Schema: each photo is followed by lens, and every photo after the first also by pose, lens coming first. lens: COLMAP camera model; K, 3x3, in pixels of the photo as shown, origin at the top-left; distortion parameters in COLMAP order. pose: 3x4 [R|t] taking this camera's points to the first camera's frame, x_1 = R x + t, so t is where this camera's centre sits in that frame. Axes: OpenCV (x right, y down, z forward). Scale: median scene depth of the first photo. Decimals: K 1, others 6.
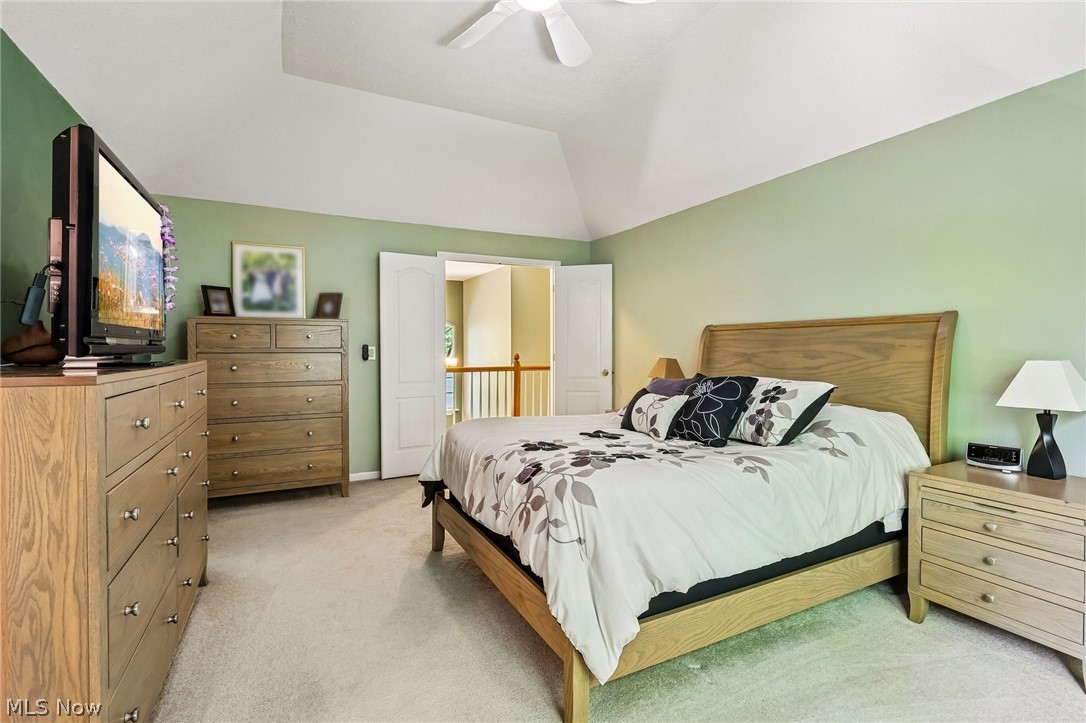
lens RADIAL K [[503.2, 0, 541.0], [0, 503.2, 355.7], [0, 0, 1]] dist [-0.002297, -0.001535]
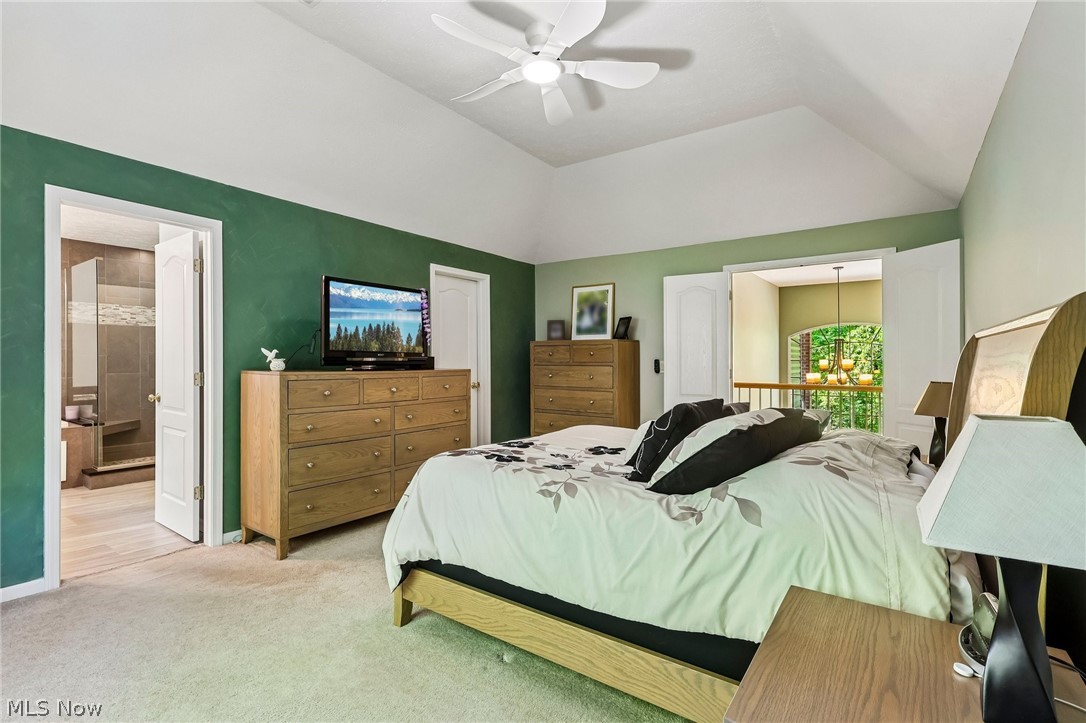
lens RADIAL K [[503.2, 0, 540.0], [0, 503.2, 360.7], [0, 0, 1]] dist [-0.002297, -0.001535]
pose [[0.462473, 0.004170, -0.886623, 0.603612], [-0.014931, 0.999884, -0.003085, -0.011807], [0.886508, 0.014665, 0.462482, 0.255894]]
